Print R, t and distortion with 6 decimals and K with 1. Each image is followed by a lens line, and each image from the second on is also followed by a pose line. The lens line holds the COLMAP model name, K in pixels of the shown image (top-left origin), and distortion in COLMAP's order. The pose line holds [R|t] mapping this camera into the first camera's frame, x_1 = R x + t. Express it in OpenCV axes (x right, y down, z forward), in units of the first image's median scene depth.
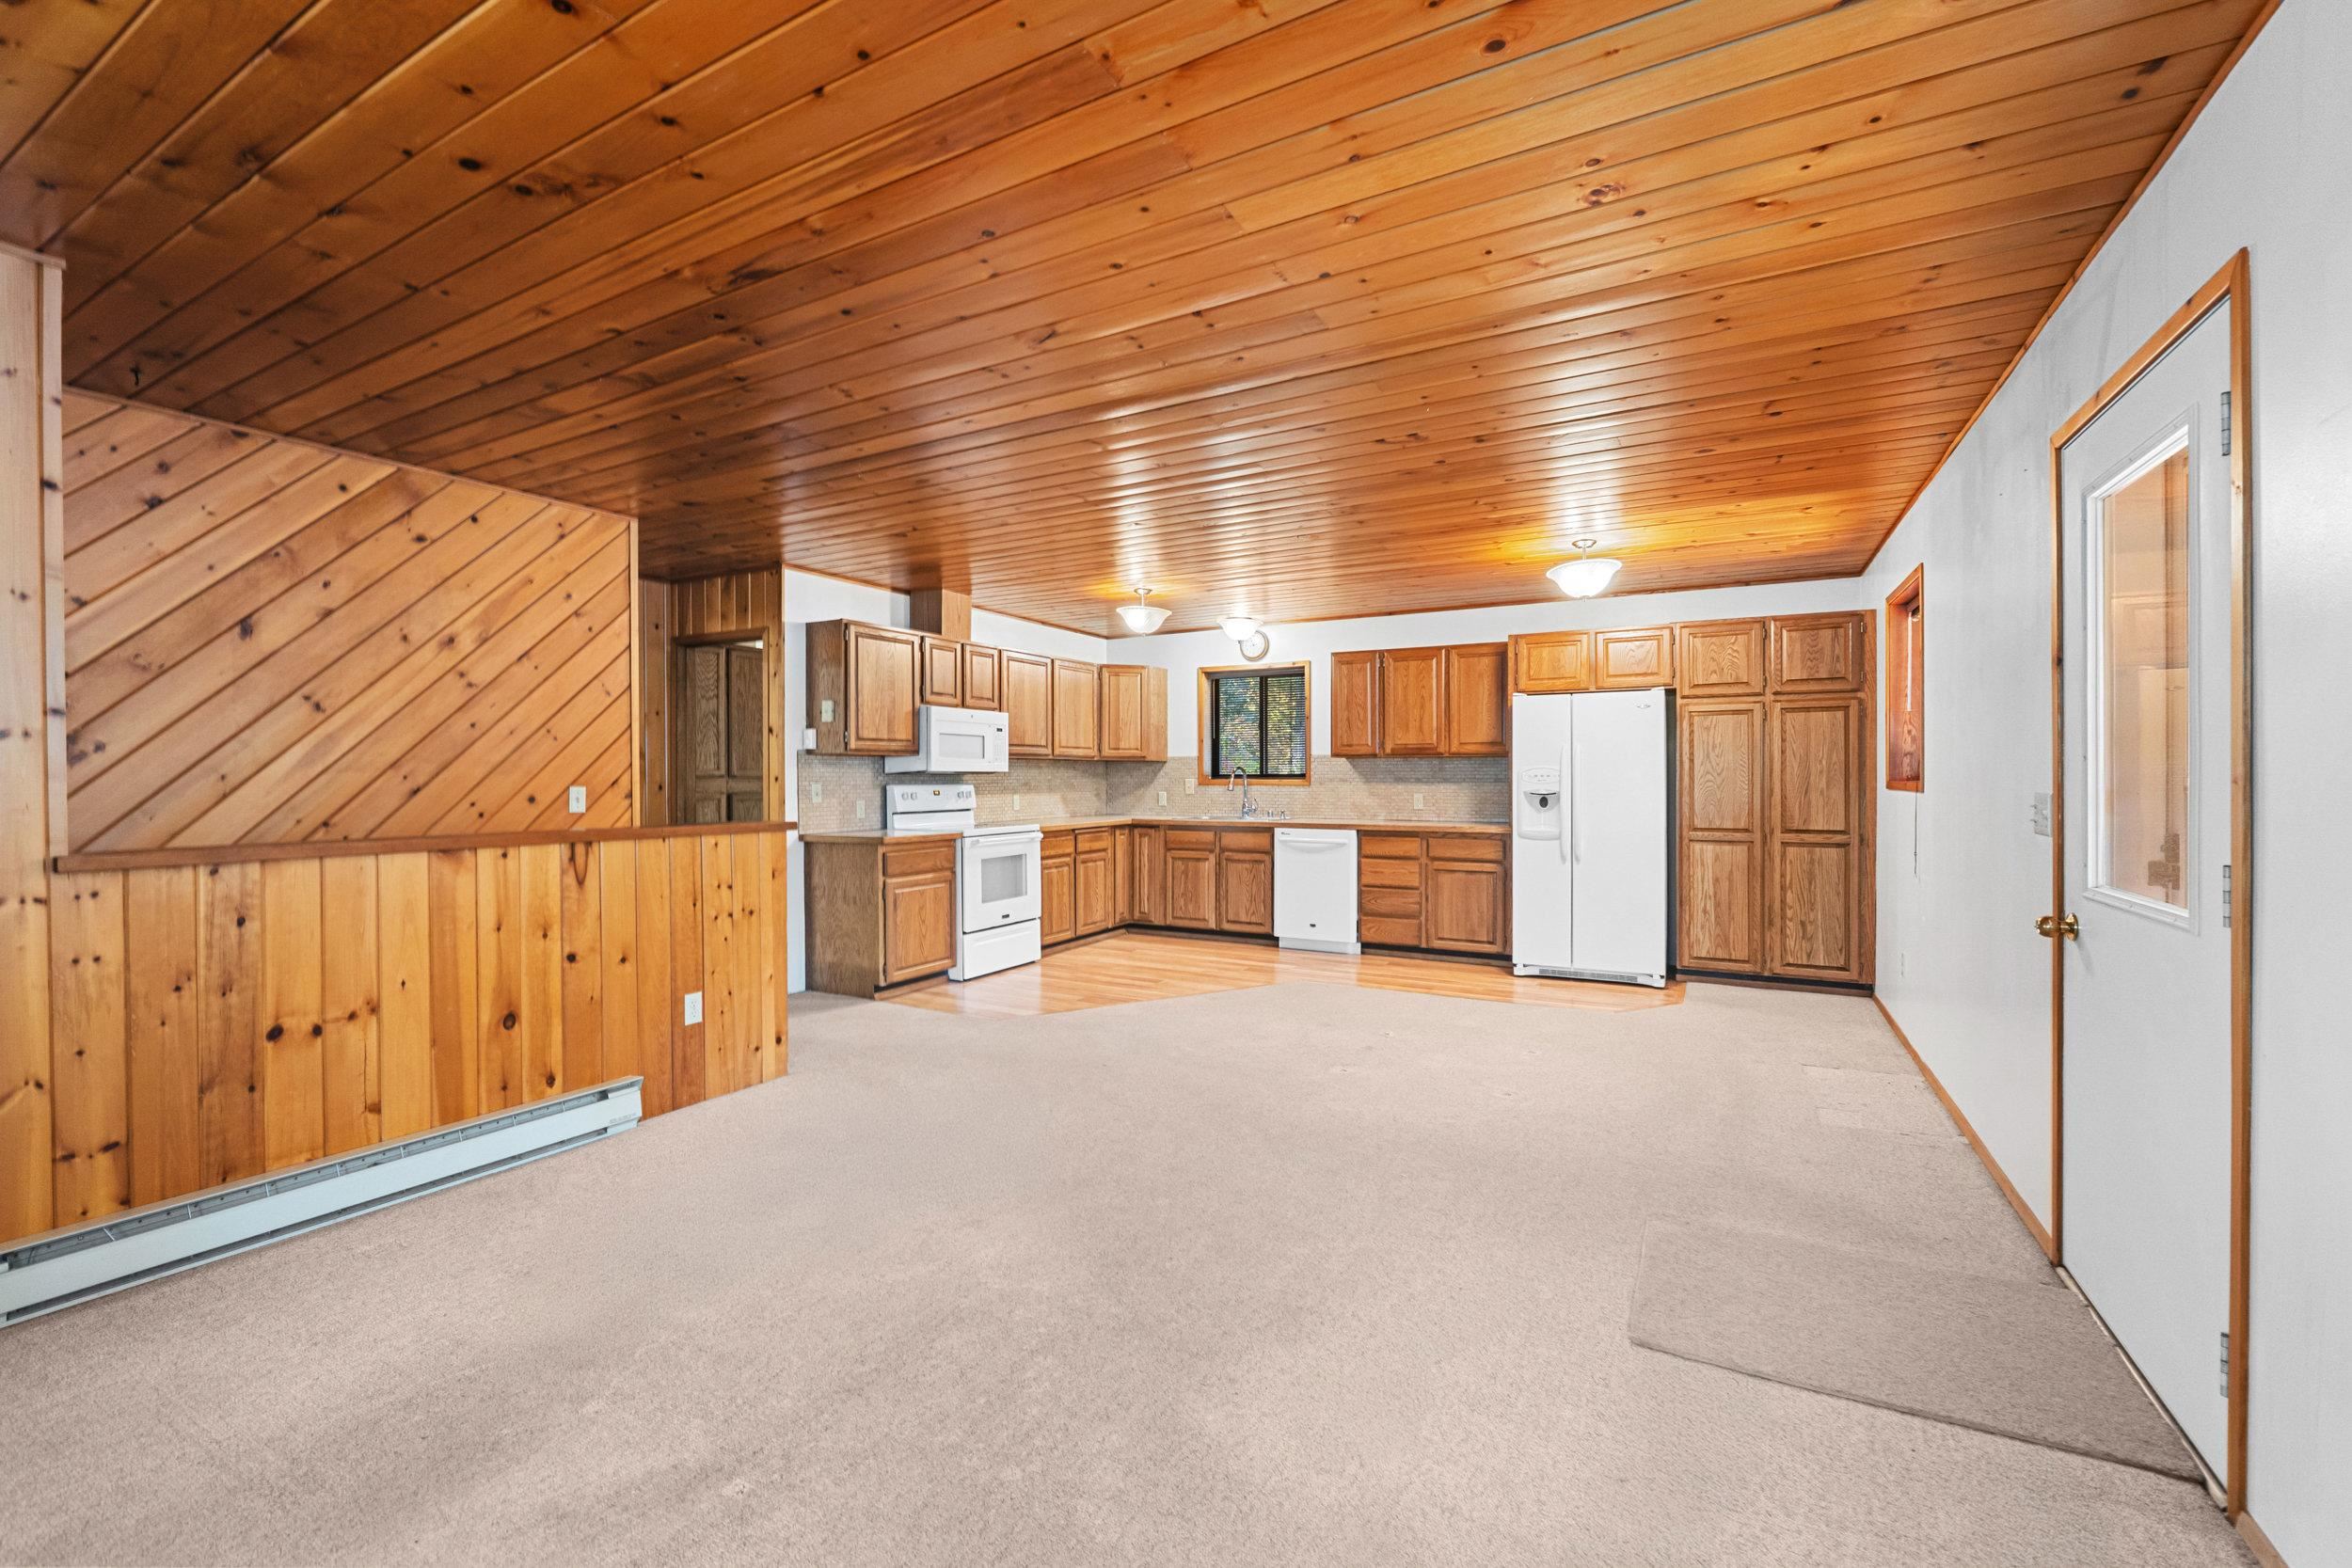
lens RADIAL K [[980.7, 0, 1169.2], [0, 980.7, 783.0], [0, 0, 1]] dist [-0.021876, 0.000067]
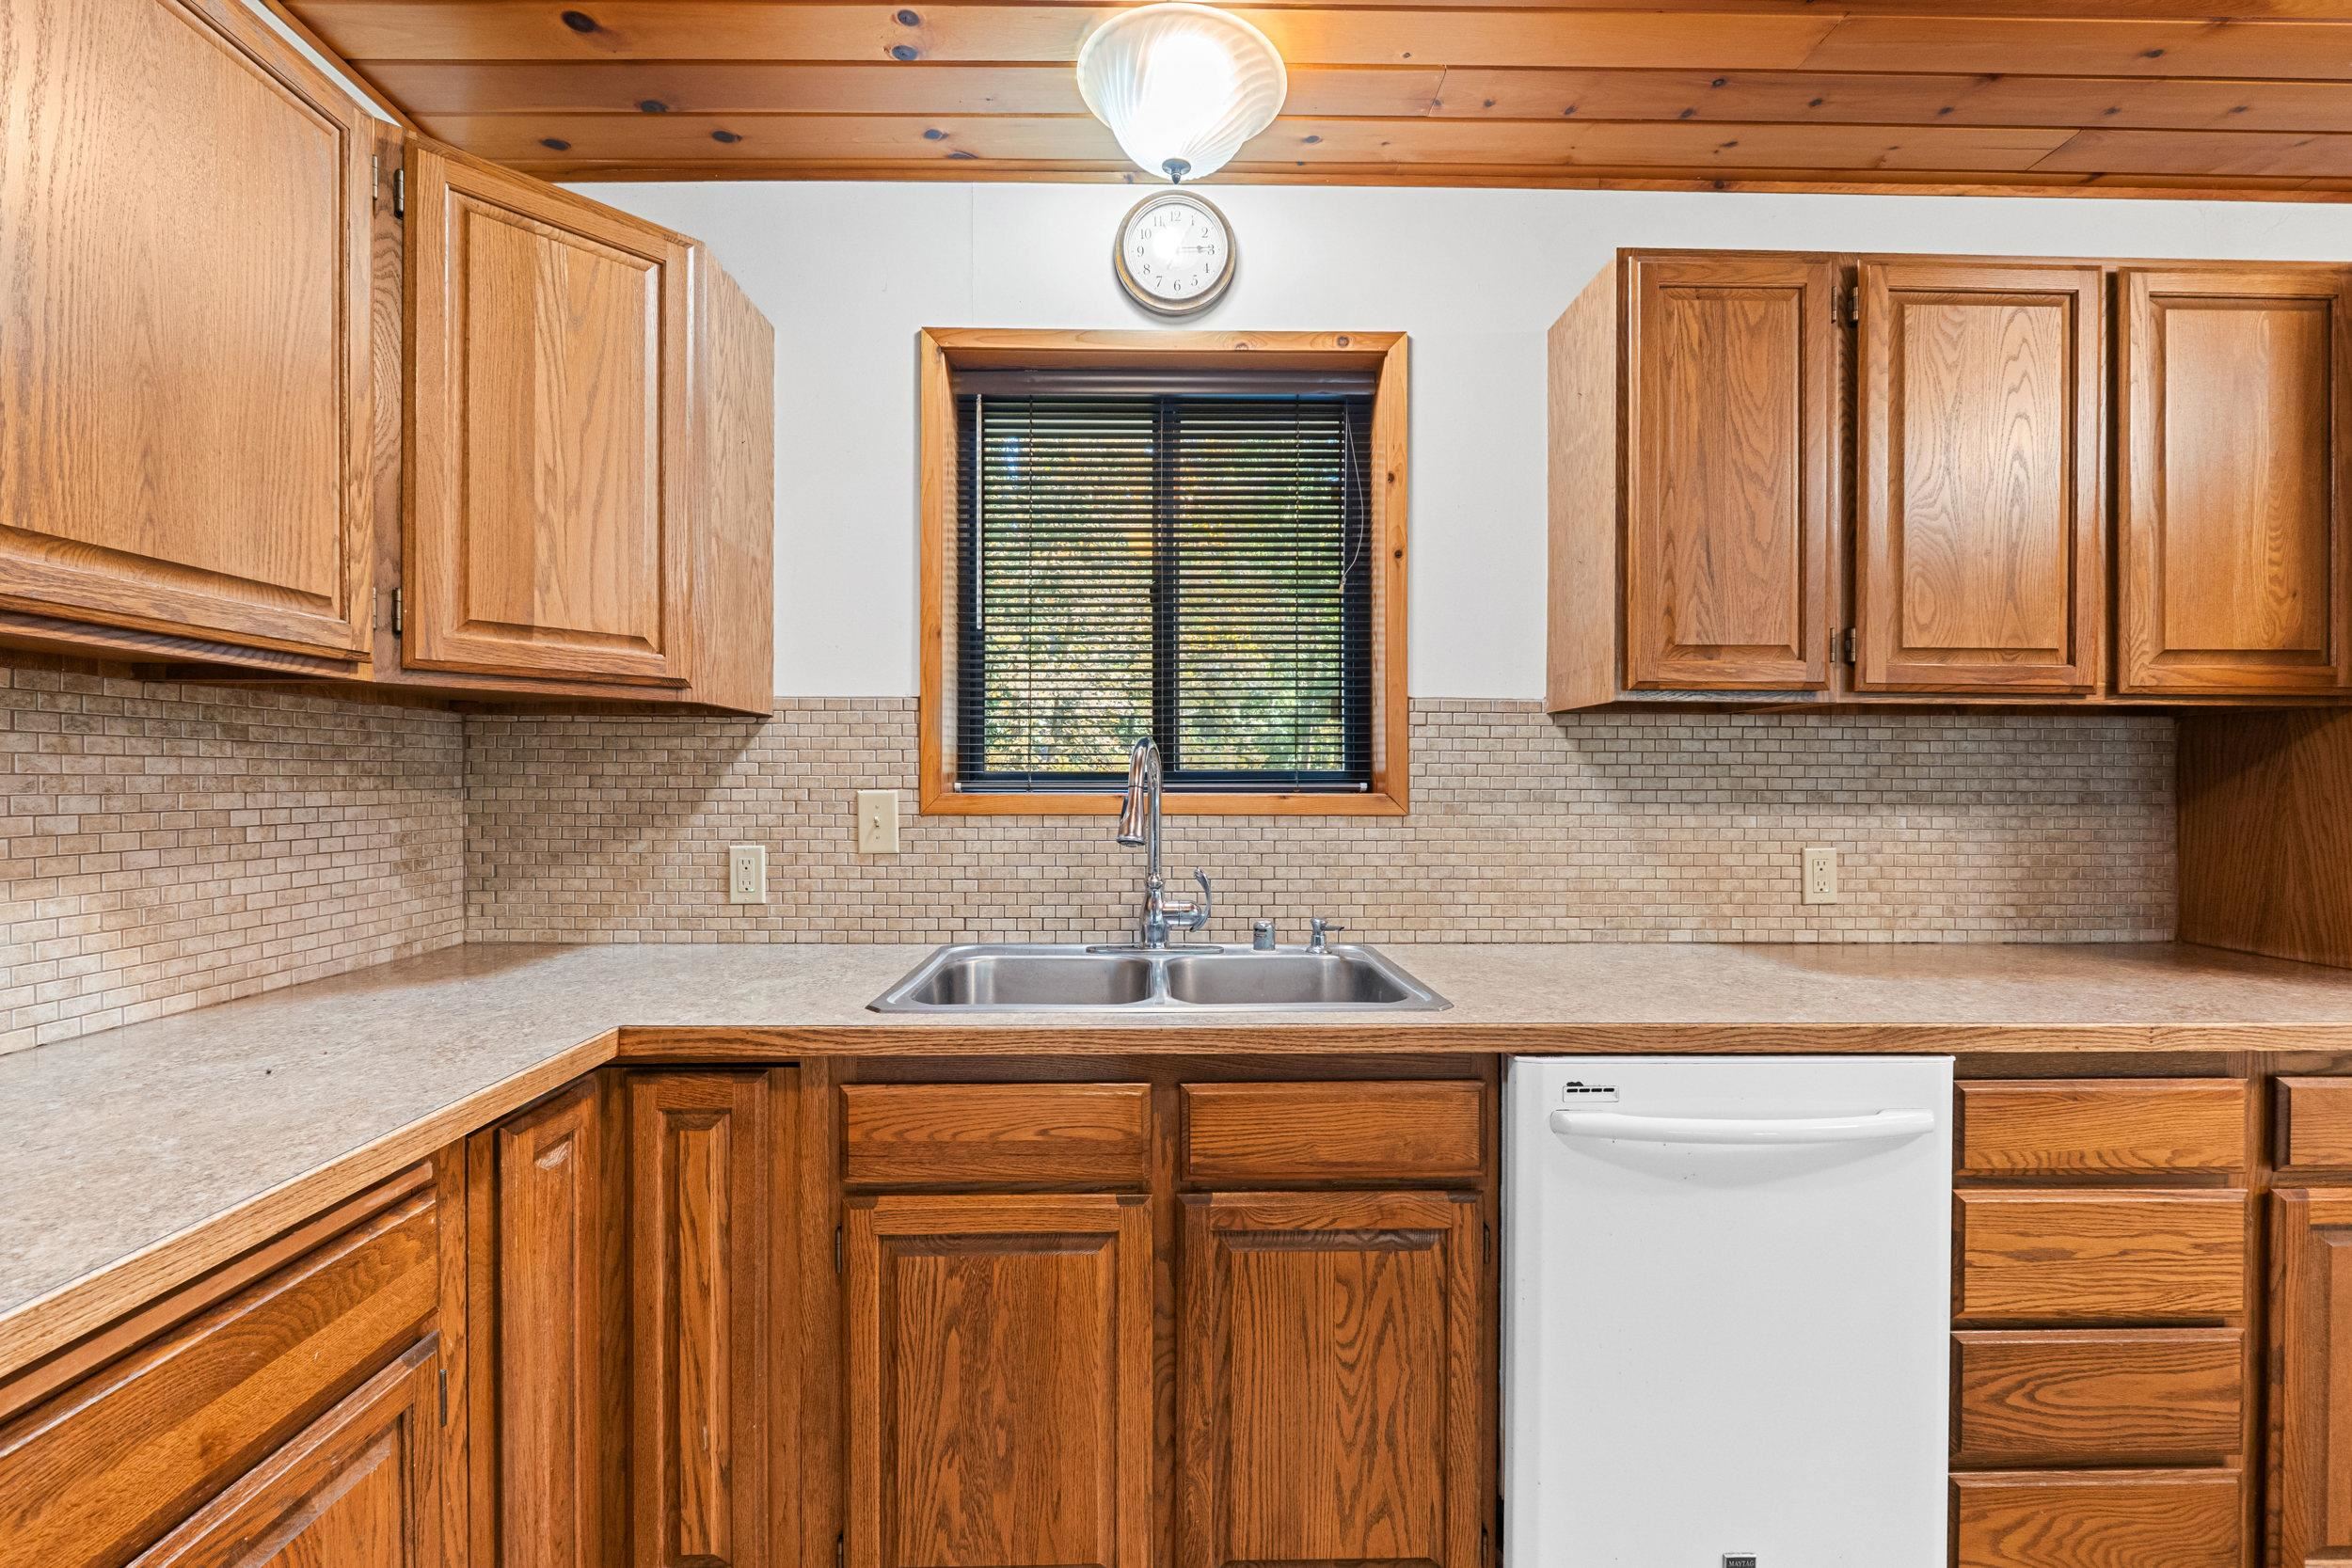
lens RADIAL K [[980.7, 0, 1172.7], [0, 980.7, 781.7], [0, 0, 1]] dist [-0.021876, 0.000067]
pose [[0.864395, 0.002316, 0.502807, -0.039804], [-0.001038, 0.999995, -0.002822, -0.006062], [-0.502812, 0.001917, 0.864394, 0.807897]]
